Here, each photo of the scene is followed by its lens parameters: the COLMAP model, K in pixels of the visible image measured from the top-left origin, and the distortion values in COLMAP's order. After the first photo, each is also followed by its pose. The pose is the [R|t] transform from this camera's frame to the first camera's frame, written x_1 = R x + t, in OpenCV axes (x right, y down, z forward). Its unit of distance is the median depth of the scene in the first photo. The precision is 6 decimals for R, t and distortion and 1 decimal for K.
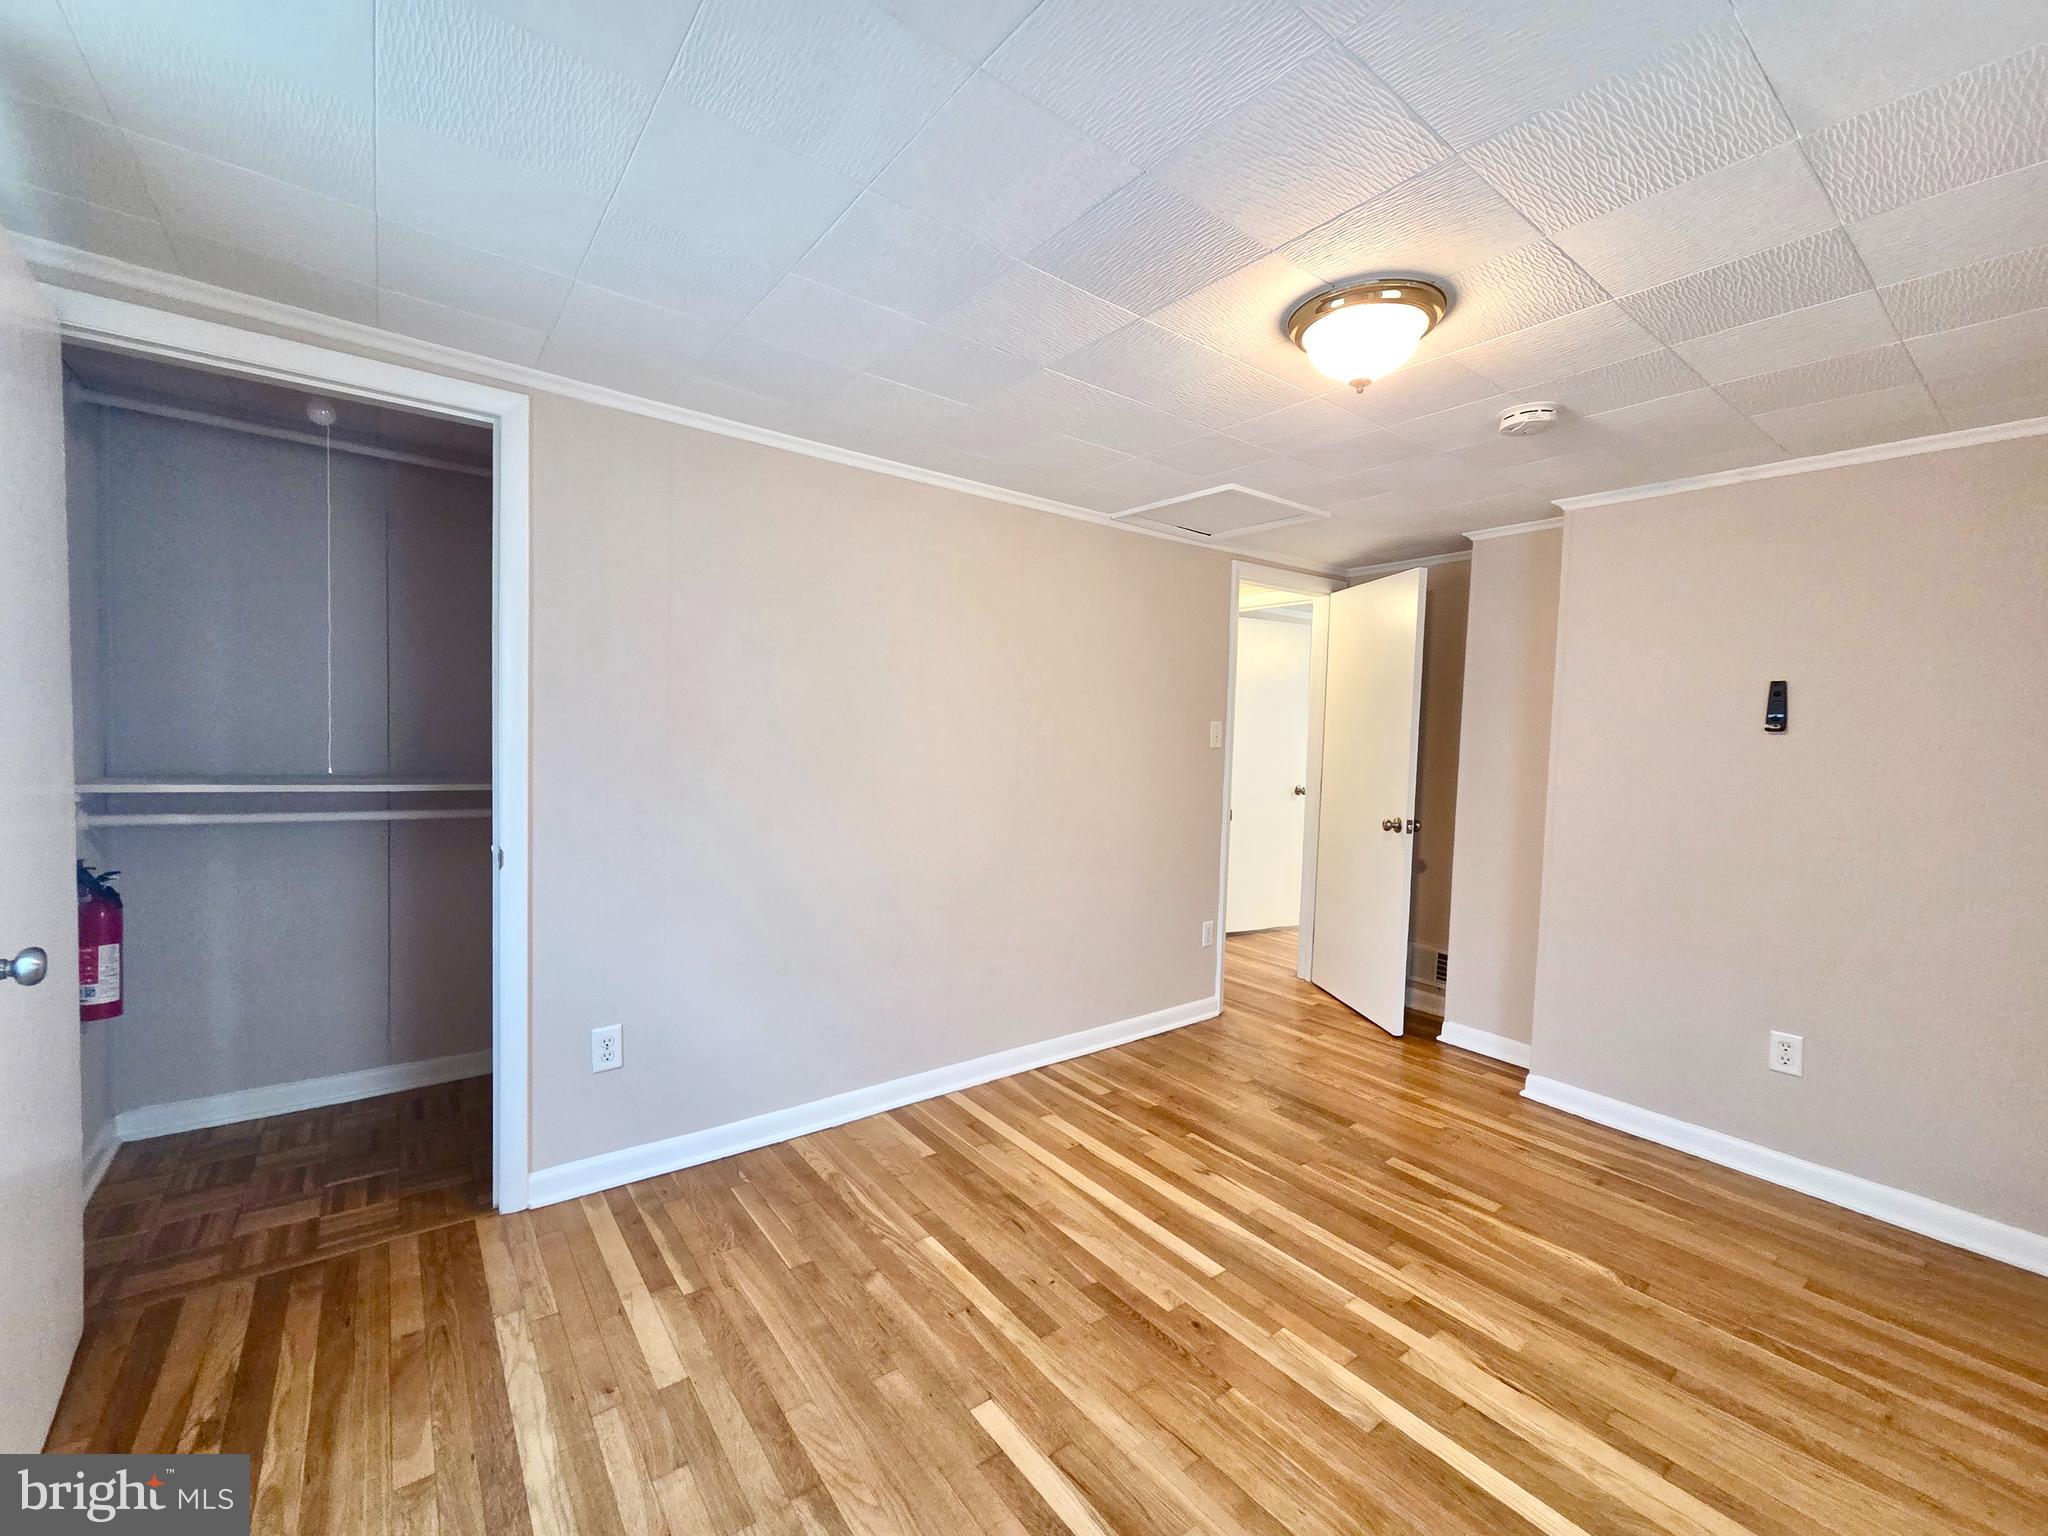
lens RADIAL K [[837.2, 0, 1024.8], [0, 837.2, 768.3], [0, 0, 1]] dist [0.003218, -0.002492]
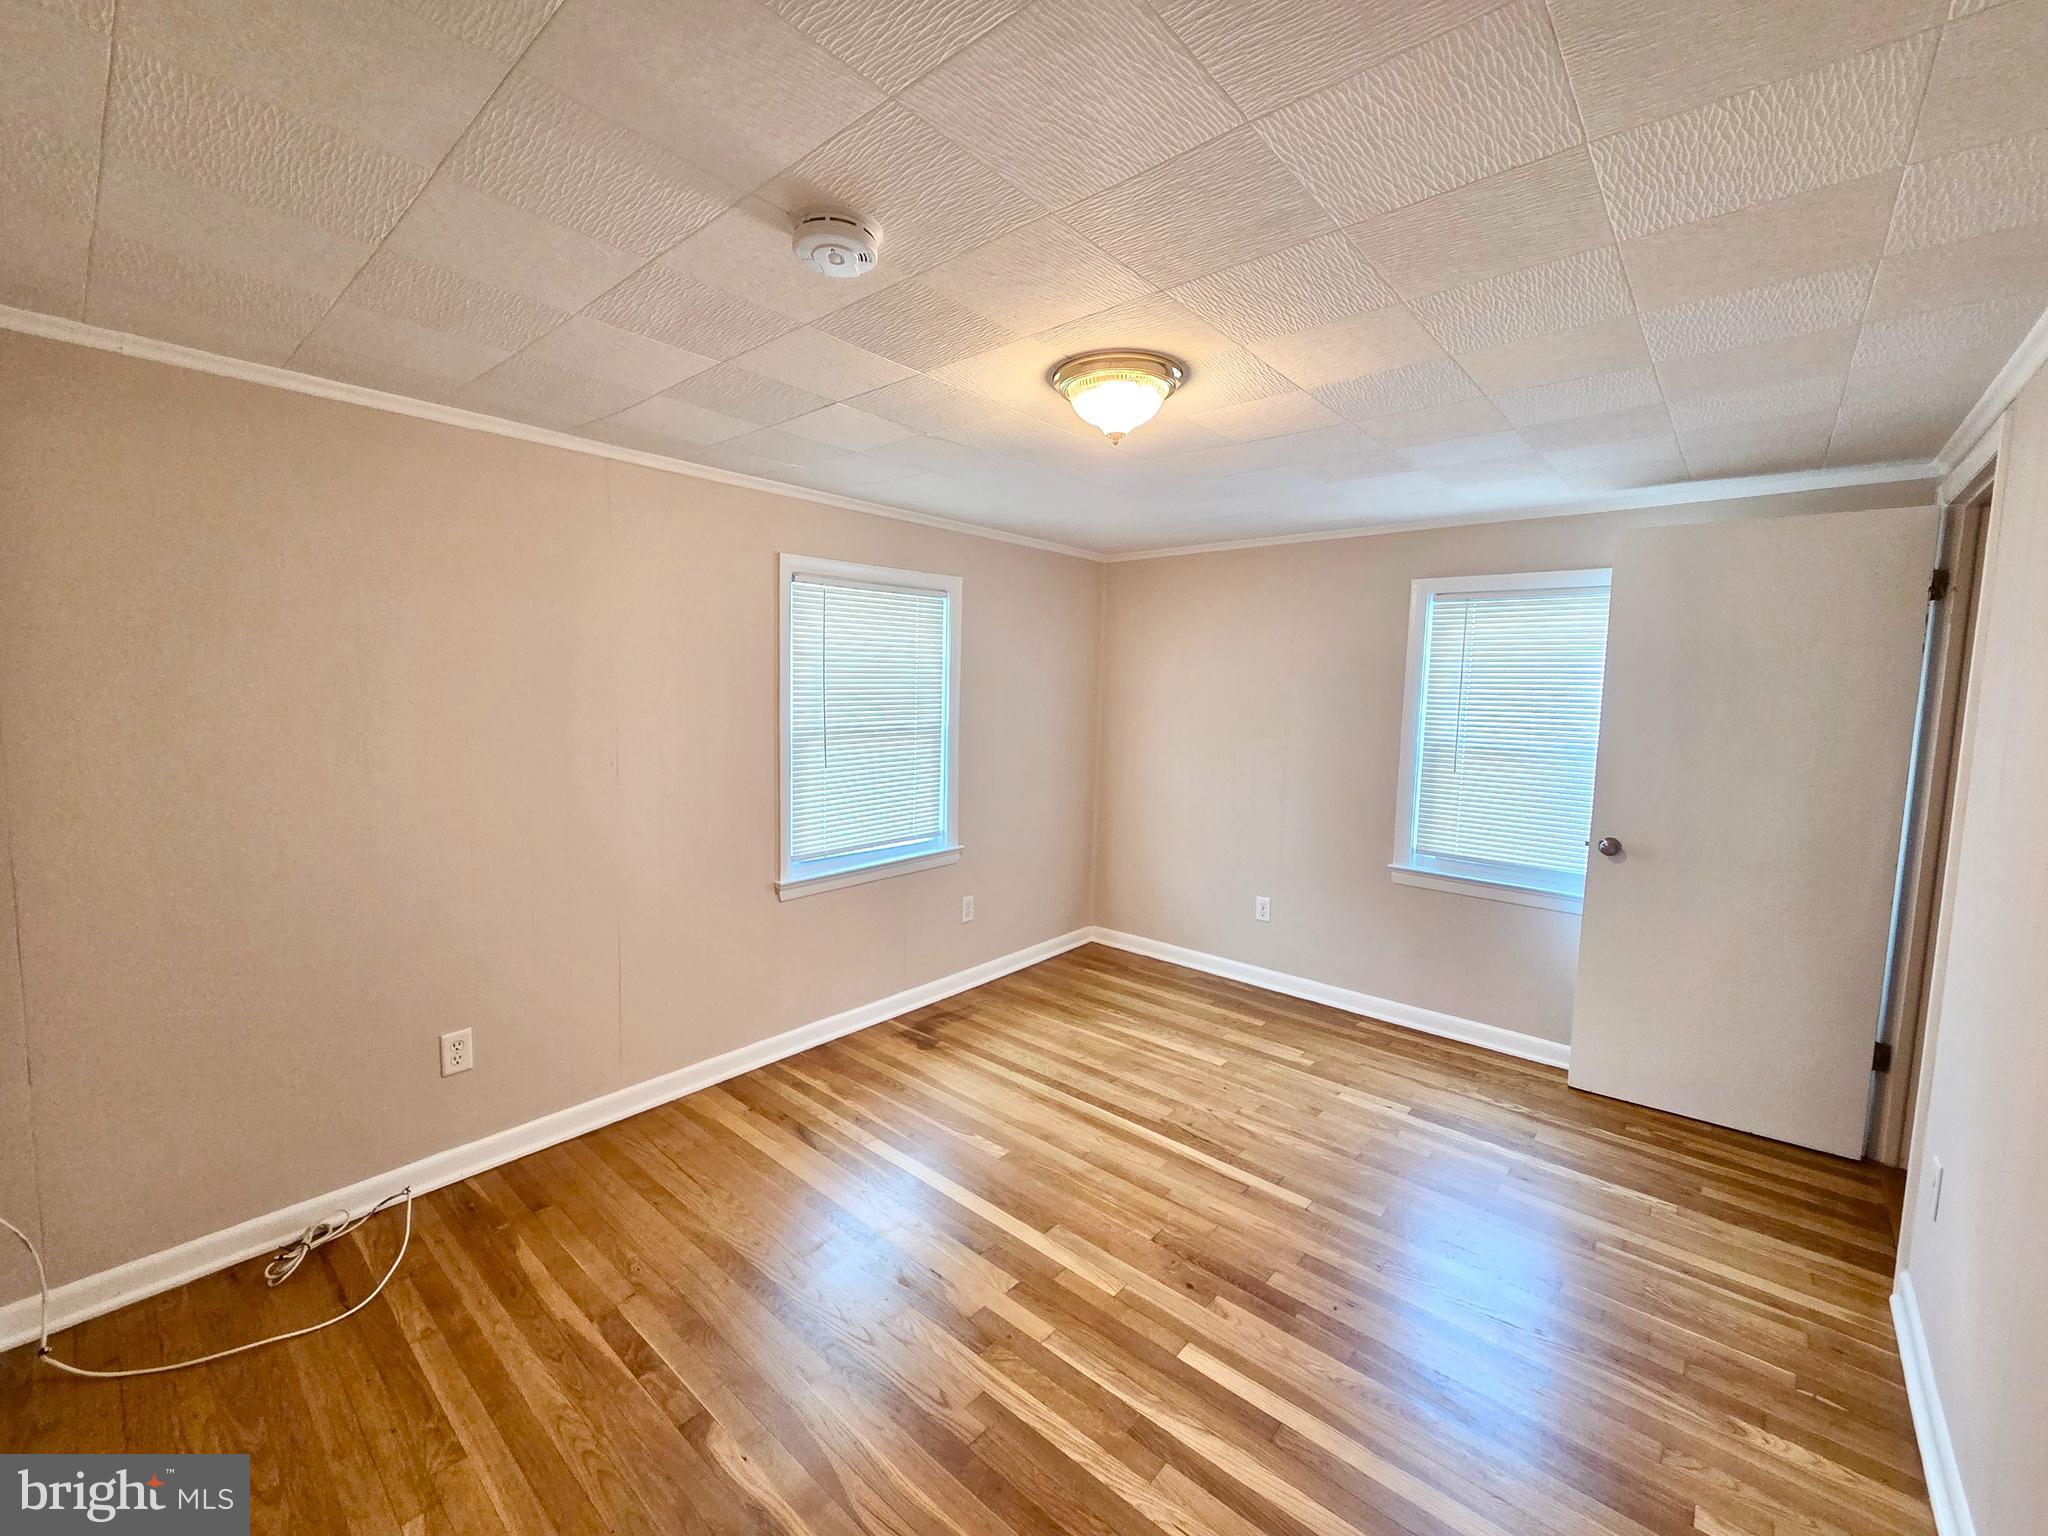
lens RADIAL K [[837.2, 0, 1021.1], [0, 837.2, 764.6], [0, 0, 1]] dist [0.003218, -0.002492]
pose [[-0.977552, -0.031725, -0.208294, 0.685741], [-0.060889, 0.988955, 0.135131, -0.157775], [0.201706, 0.144780, -0.968686, 1.957324]]
